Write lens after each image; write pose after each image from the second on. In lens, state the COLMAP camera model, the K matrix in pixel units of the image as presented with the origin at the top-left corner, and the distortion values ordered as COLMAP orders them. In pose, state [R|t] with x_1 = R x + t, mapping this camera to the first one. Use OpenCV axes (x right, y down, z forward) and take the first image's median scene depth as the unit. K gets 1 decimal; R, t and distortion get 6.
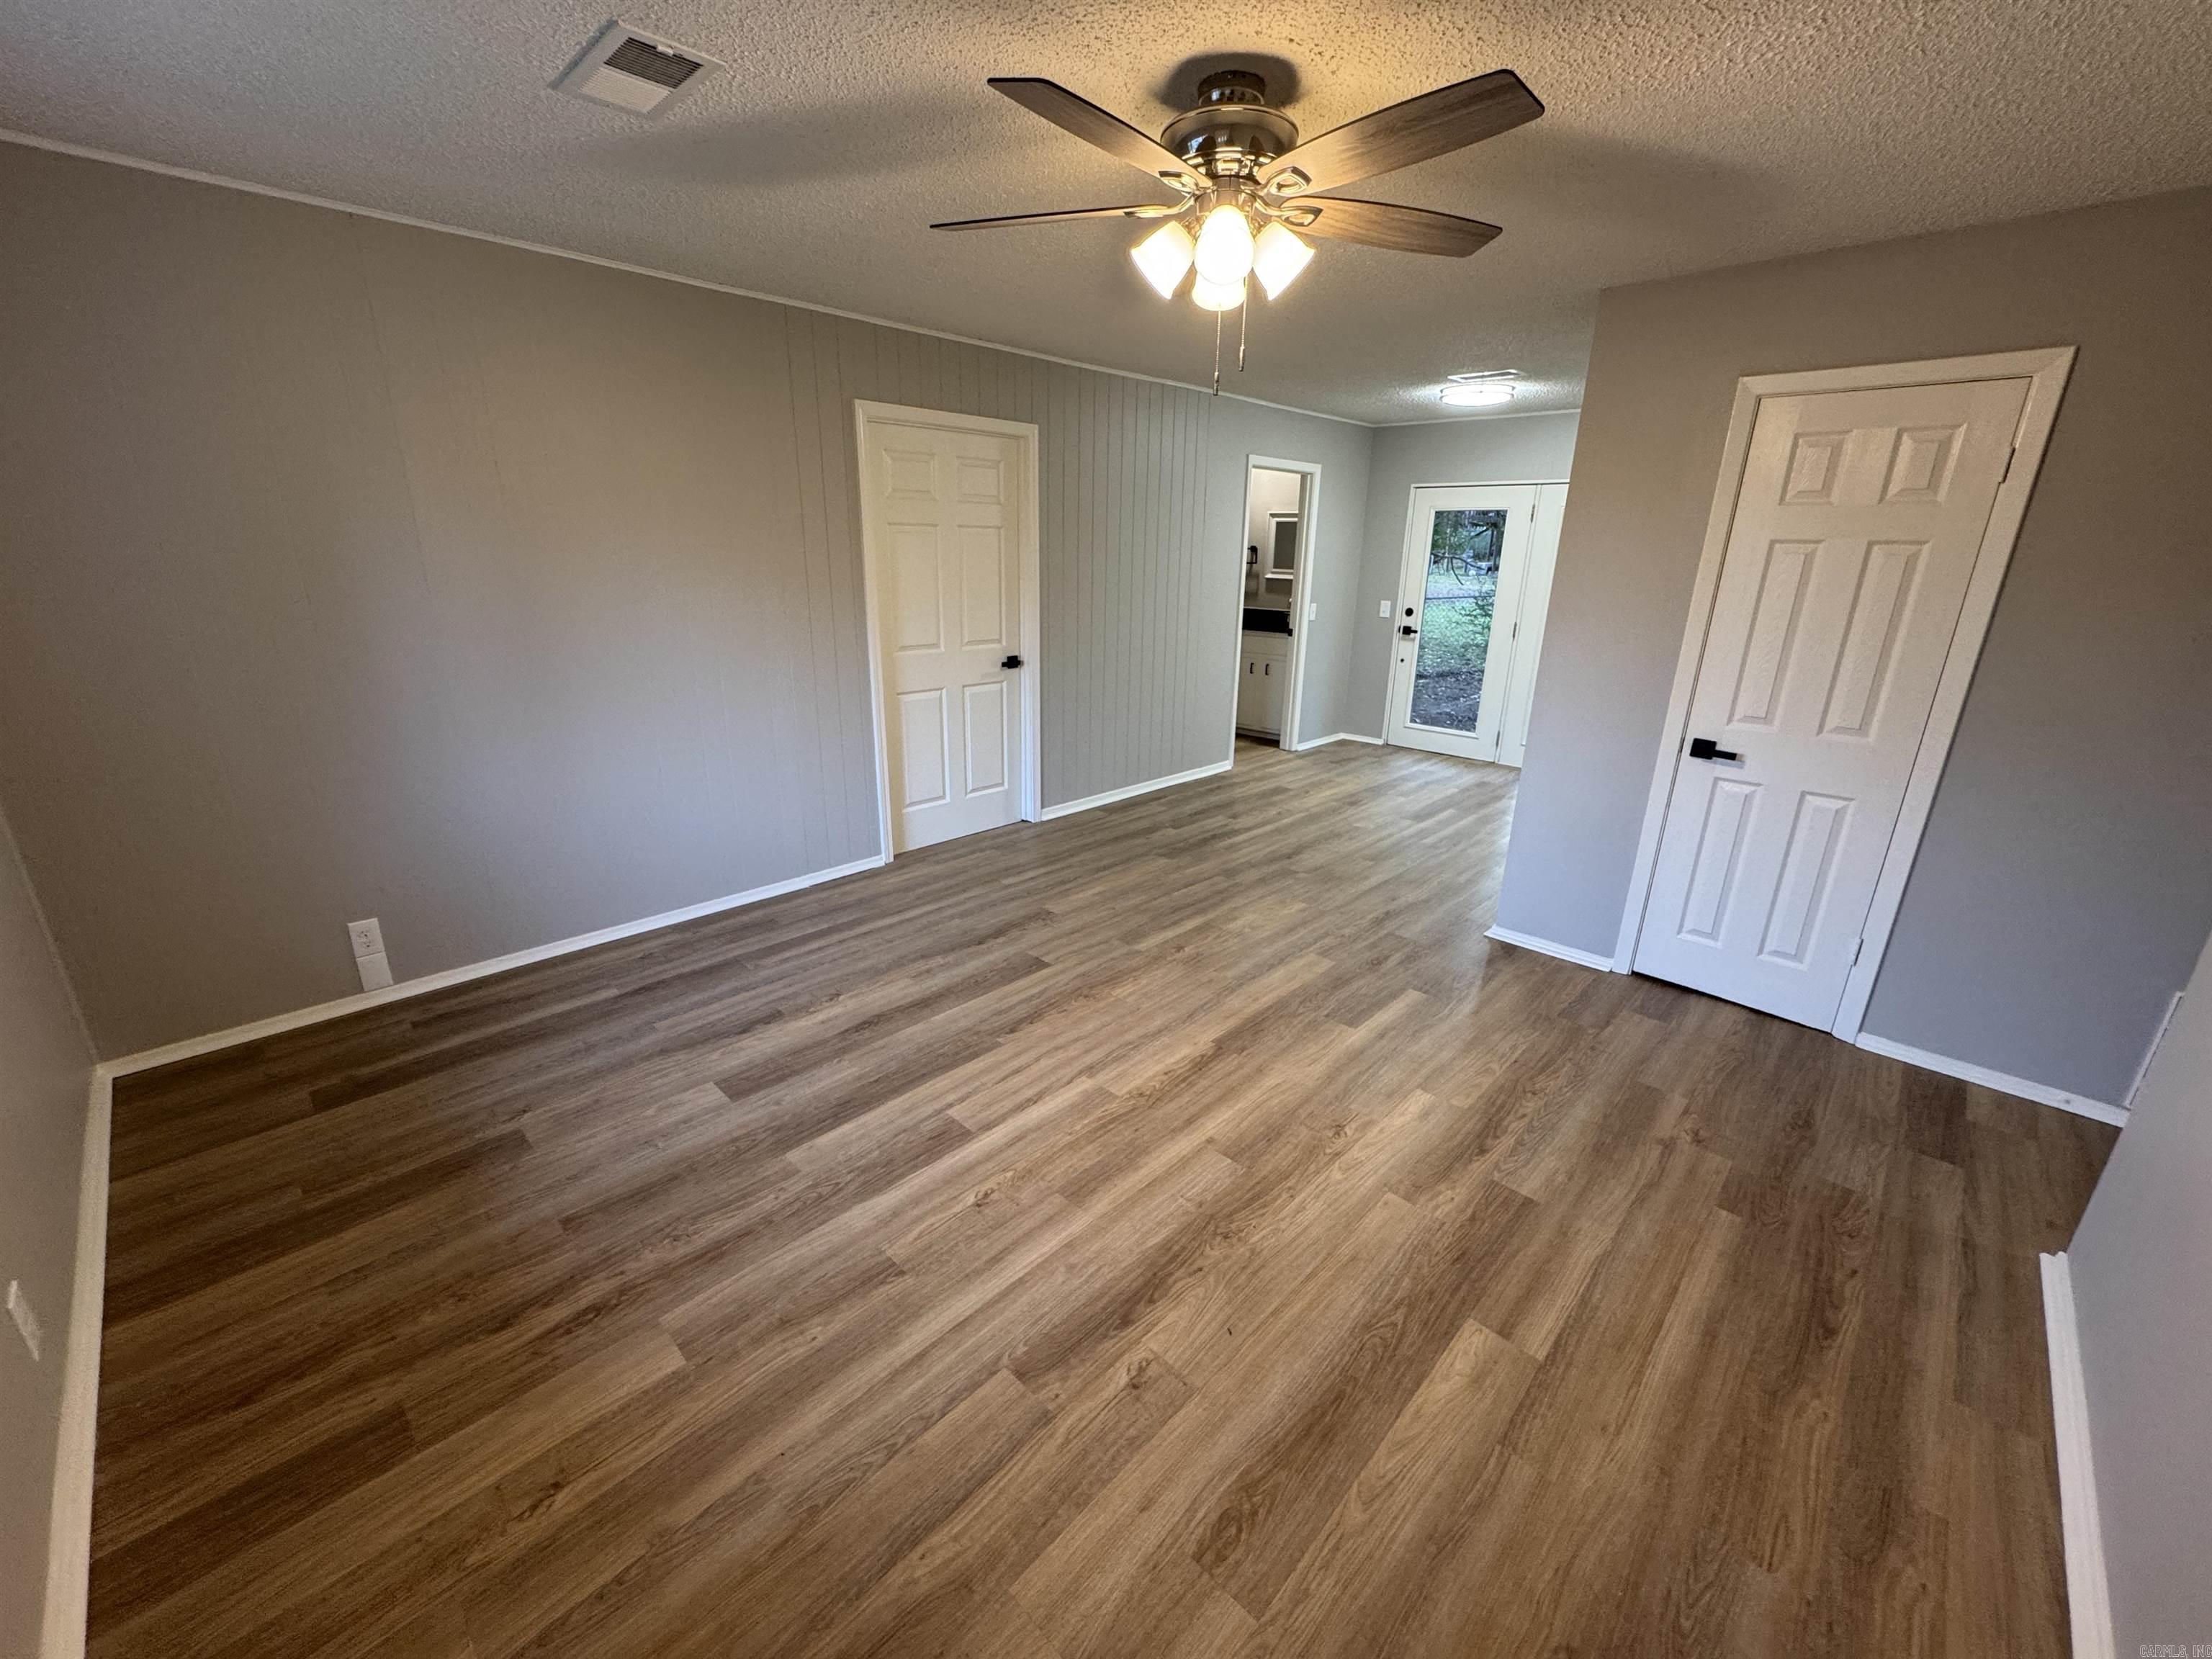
lens RADIAL K [[880.3, 0, 1102.8], [0, 880.3, 828.2], [0, 0, 1]] dist [-0.002335, 0.000918]
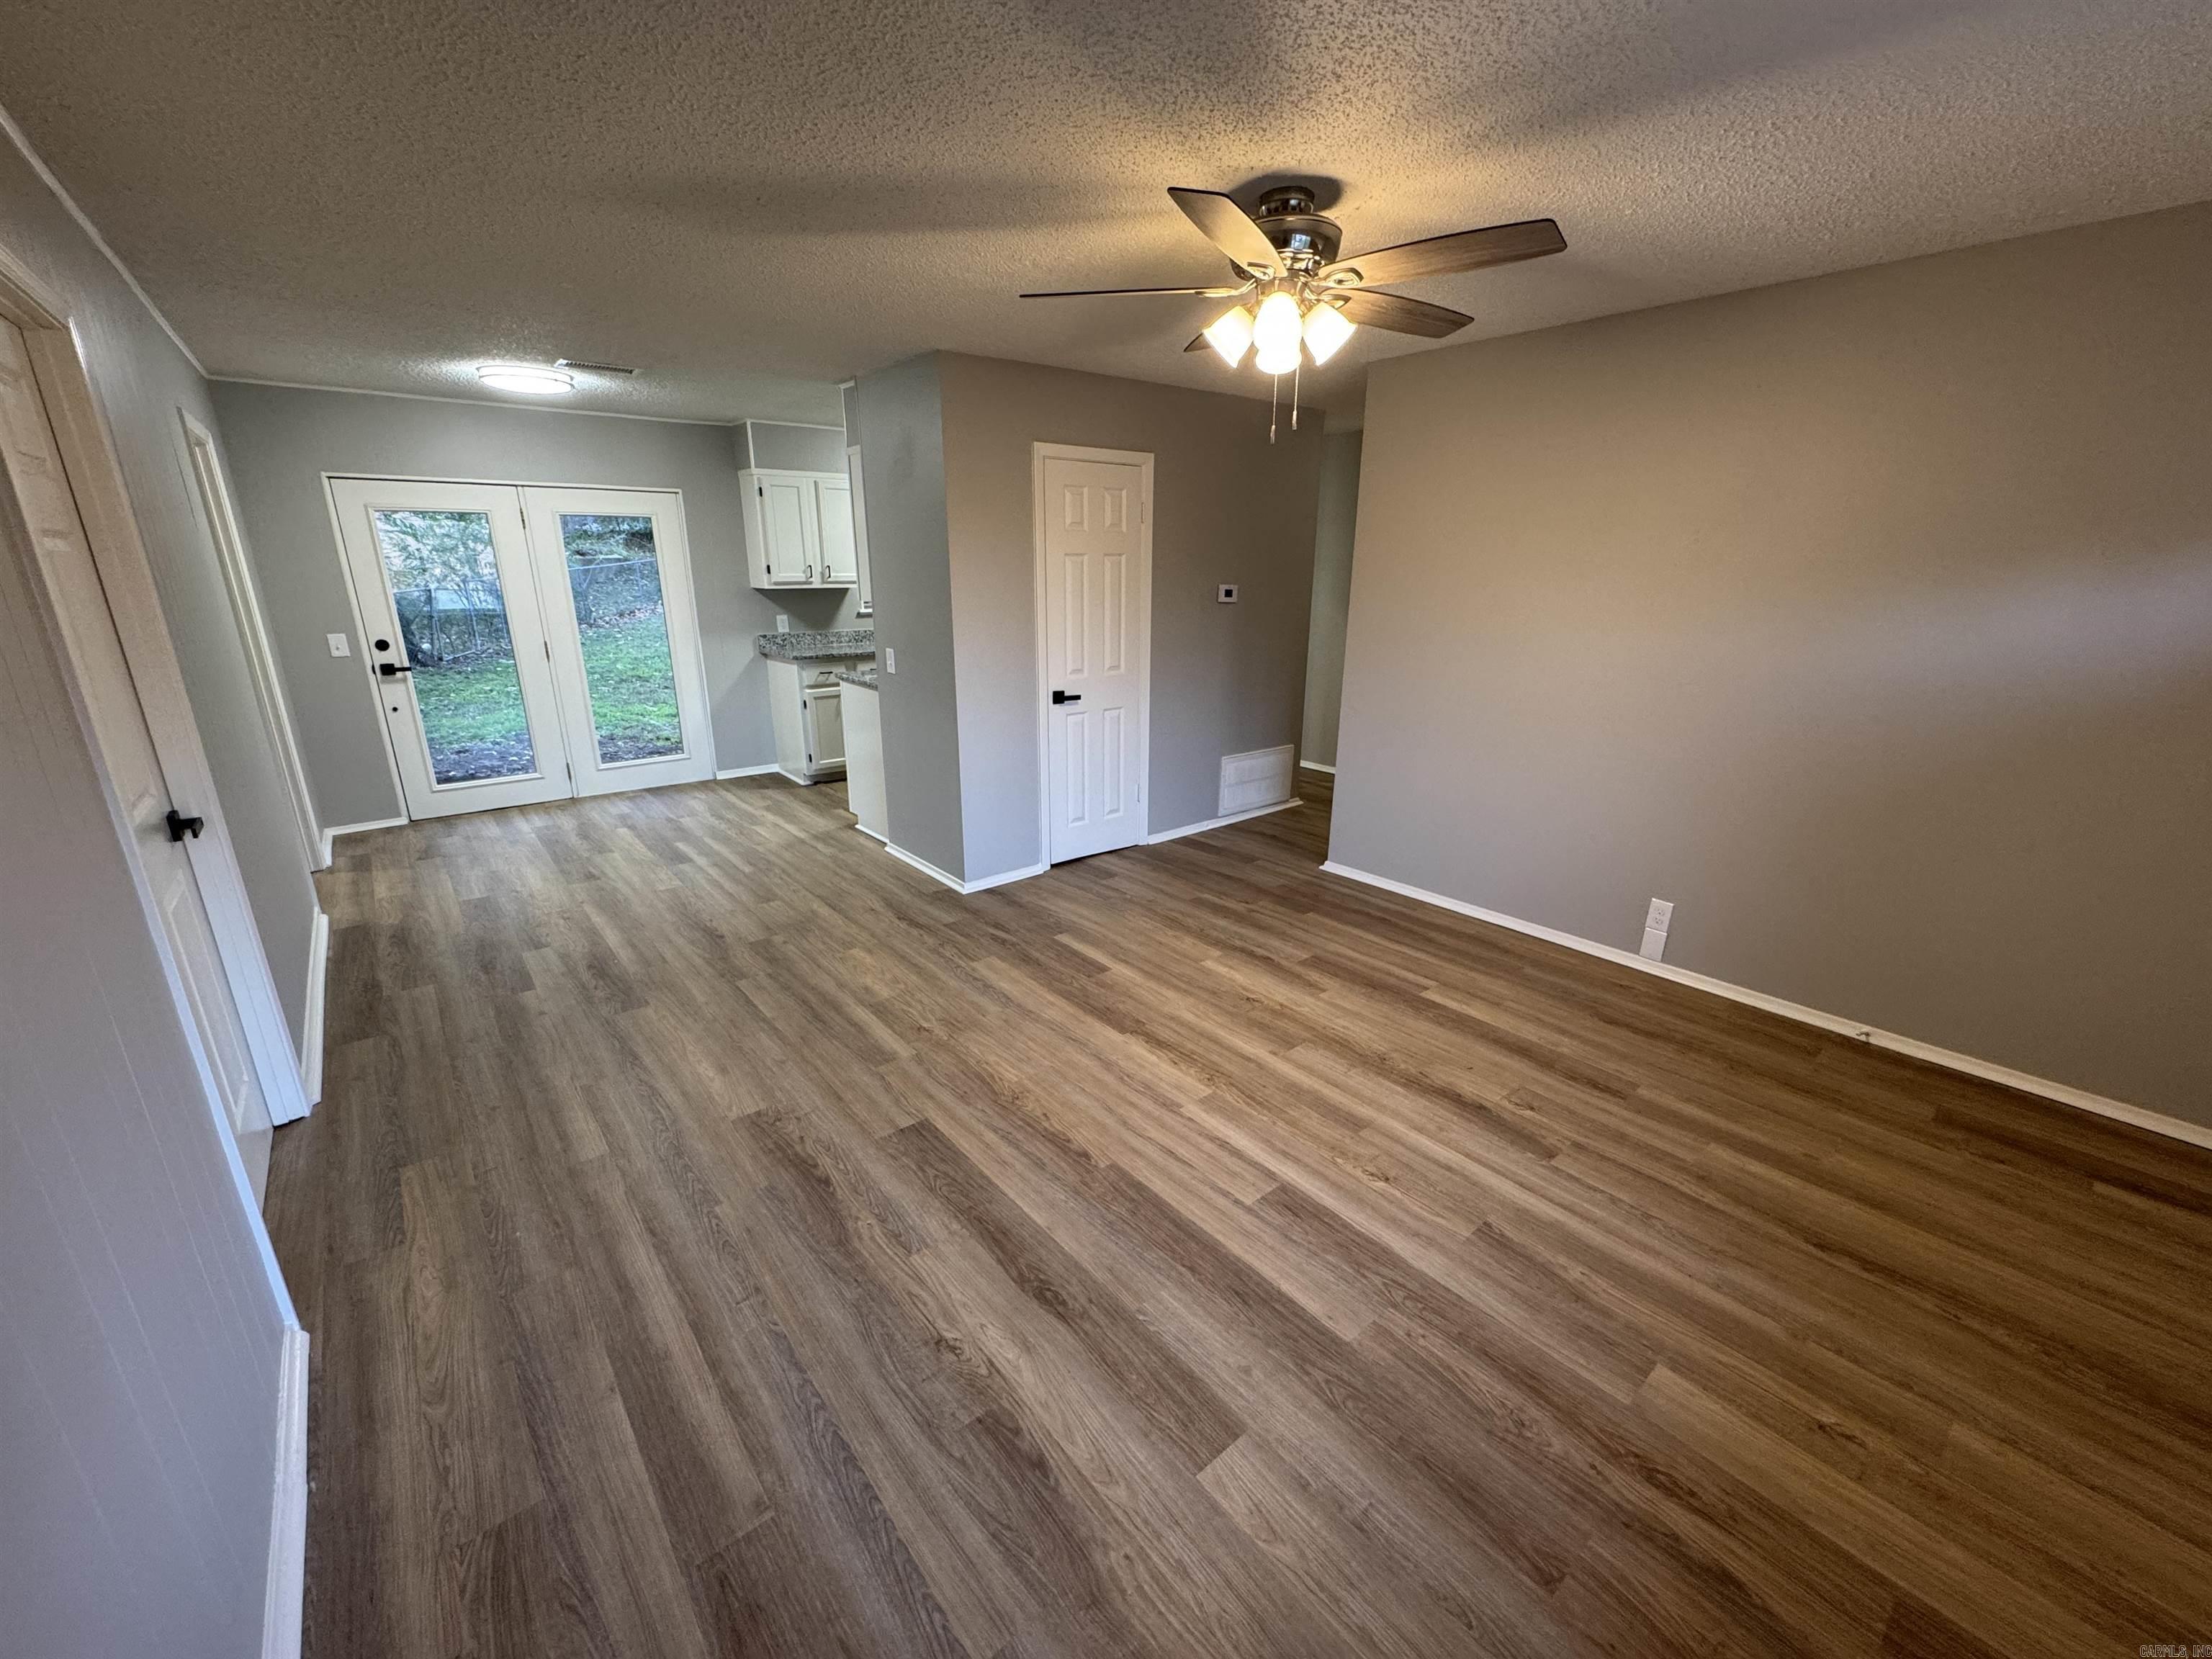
lens RADIAL K [[880.3, 0, 1102.5], [0, 880.3, 838.1], [0, 0, 1]] dist [-0.002335, 0.000918]
pose [[0.114795, -0.316220, 0.941715, -0.839432], [0.304712, 0.913492, 0.269599, -0.278060], [-0.945501, 0.256003, 0.201221, 0.789621]]
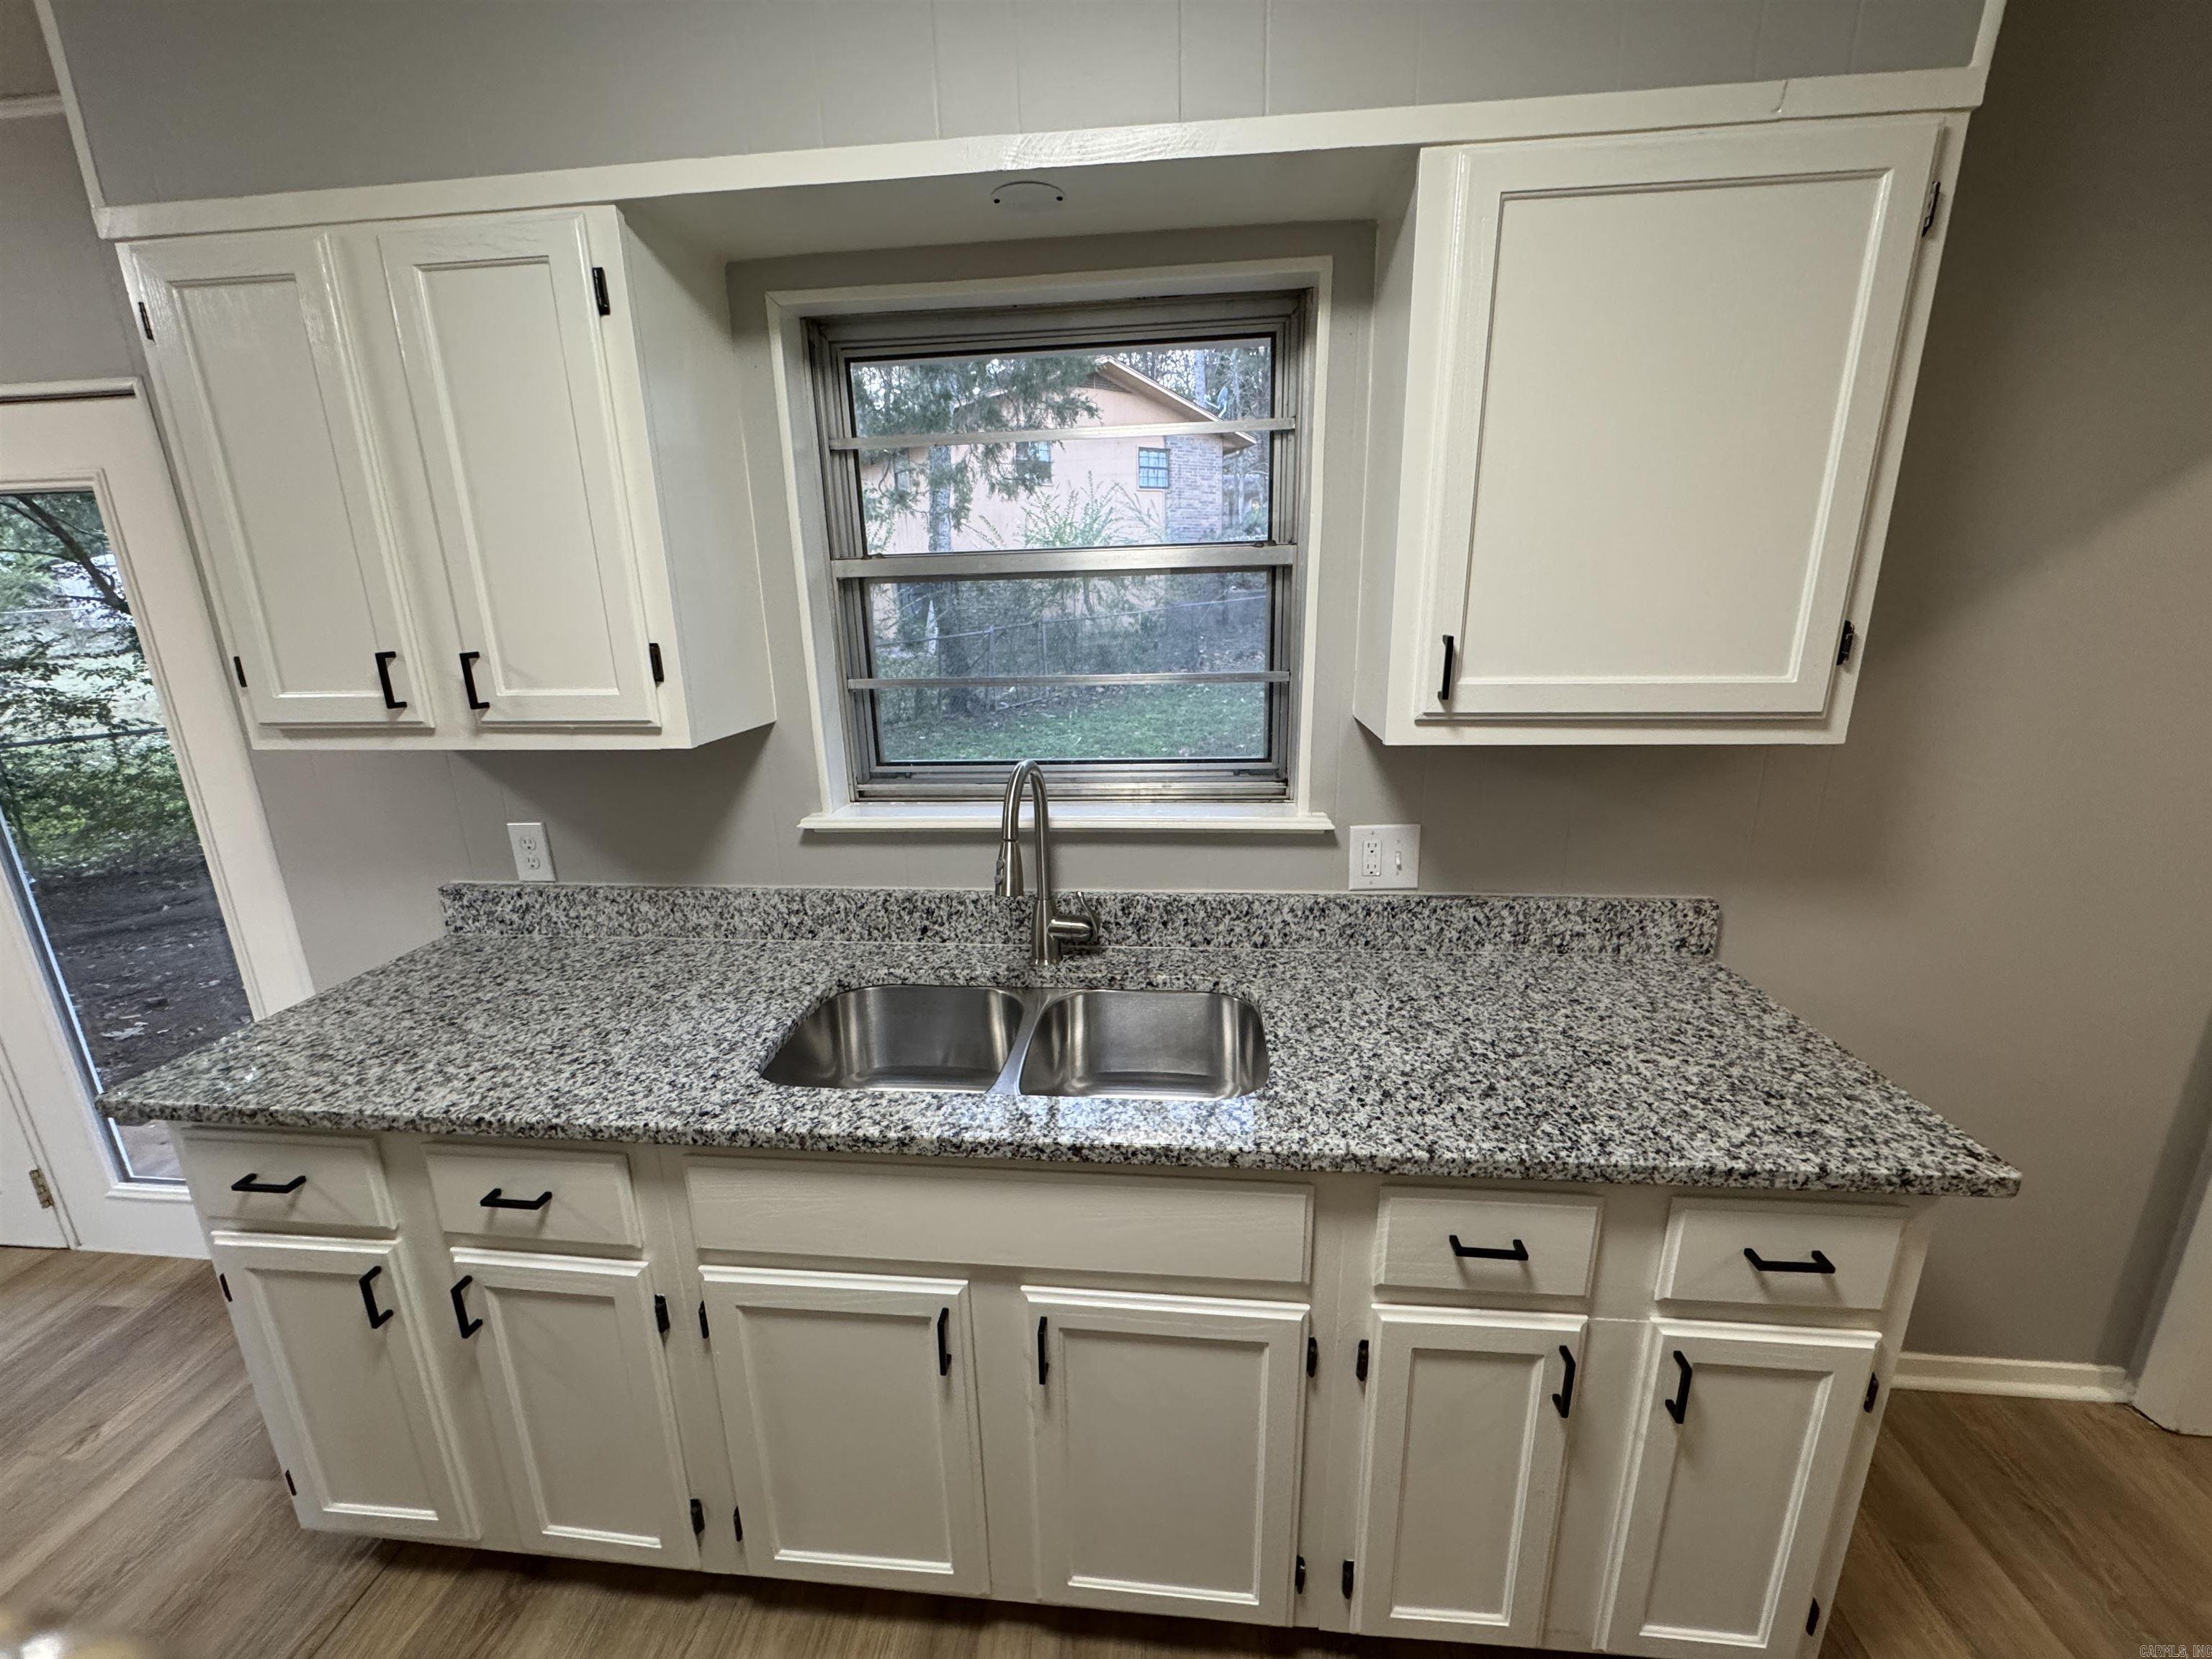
lens RADIAL K [[880.3, 0, 1102.8], [0, 880.3, 826.4], [0, 0, 1]] dist [-0.002335, 0.000918]
pose [[0.782824, -0.193028, 0.591546, 1.432648], [0.225873, 0.973973, 0.018908, -0.364489], [-0.579800, 0.118813, 0.806050, 1.159872]]
